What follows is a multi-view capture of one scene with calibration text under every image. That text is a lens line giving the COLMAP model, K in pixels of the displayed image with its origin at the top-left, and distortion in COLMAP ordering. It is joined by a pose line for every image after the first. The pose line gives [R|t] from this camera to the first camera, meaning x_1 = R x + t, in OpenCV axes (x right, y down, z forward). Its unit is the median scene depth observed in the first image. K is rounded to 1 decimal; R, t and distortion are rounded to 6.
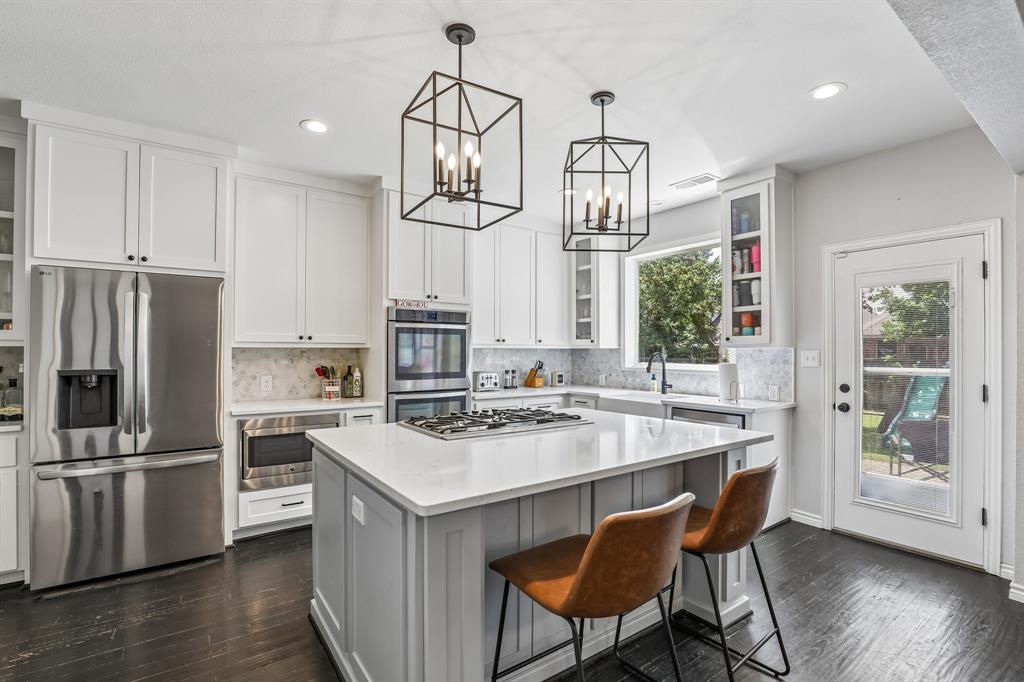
lens RADIAL K [[468.2, 0, 500.7], [0, 468.2, 347.0], [0, 0, 1]] dist [-0.027508, 0.000800]
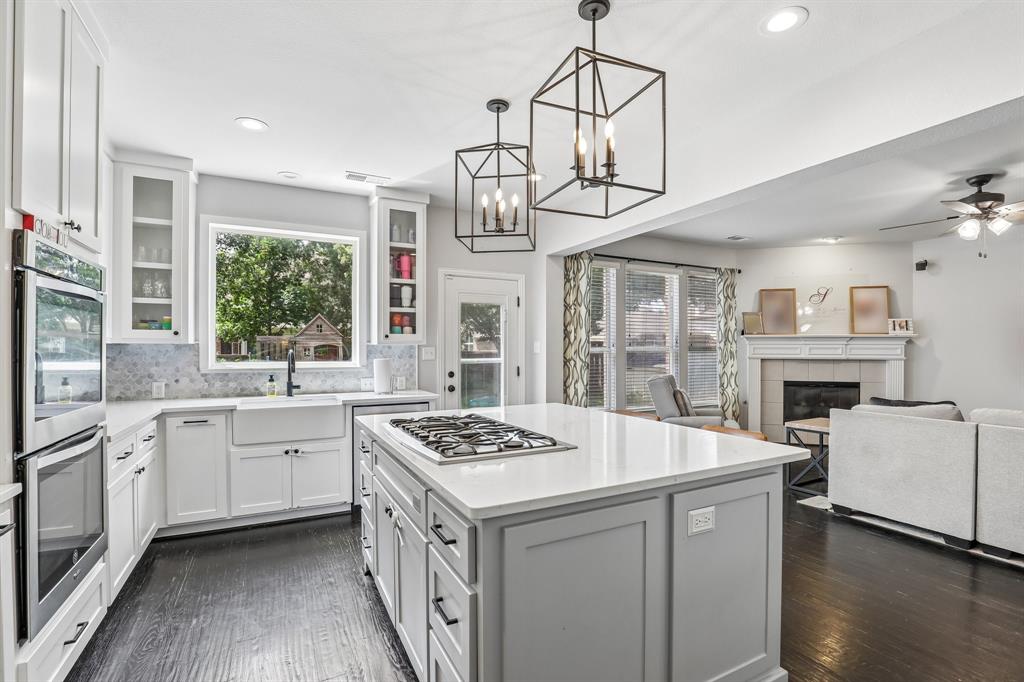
lens RADIAL K [[475.3, 0, 517.6], [0, 475.3, 348.5], [0, 0, 1]] dist [-0.029676, 0.000806]
pose [[0.127707, -0.001900, 0.991810, -0.537384], [-0.008250, 0.999962, 0.002977, 0.005053], [-0.991778, -0.008562, 0.127686, 0.531270]]
